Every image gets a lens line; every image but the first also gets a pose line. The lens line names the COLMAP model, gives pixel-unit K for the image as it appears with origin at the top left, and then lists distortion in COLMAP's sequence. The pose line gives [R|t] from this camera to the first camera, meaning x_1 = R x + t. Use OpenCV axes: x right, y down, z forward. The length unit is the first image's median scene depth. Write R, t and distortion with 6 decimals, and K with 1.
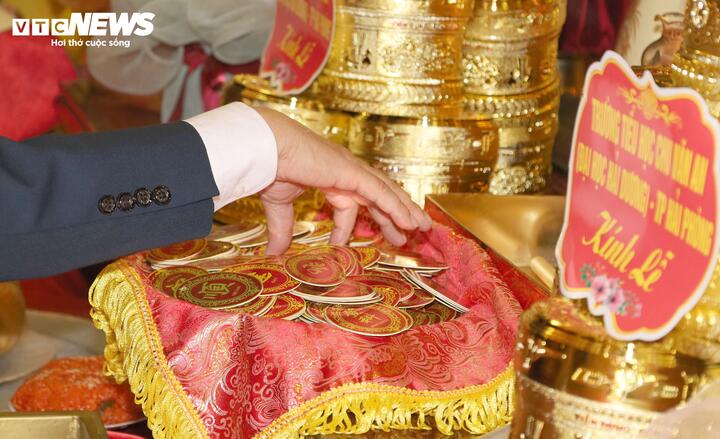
lens RADIAL K [[2223.8, 0, 360.0], [0, 2223.8, 219.8], [0, 0, 1]] dist [-0.507378, 0.000000]
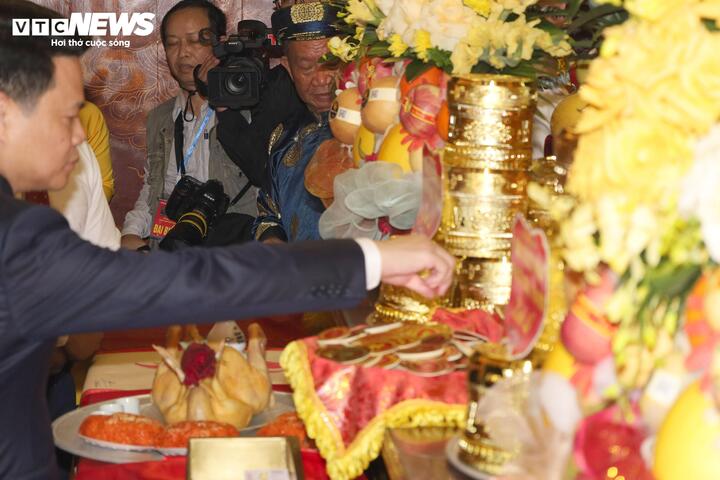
lens RADIAL K [[2184.0, 0, 360.0], [0, 2184.0, 239.8], [0, 0, 1]] dist [-0.022521, 0.000000]
pose [[0.983058, -0.029787, -0.180857, 0.262642], [0.016835, 0.997209, -0.072732, 0.067208], [0.182519, 0.068455, 0.980816, -0.715983]]
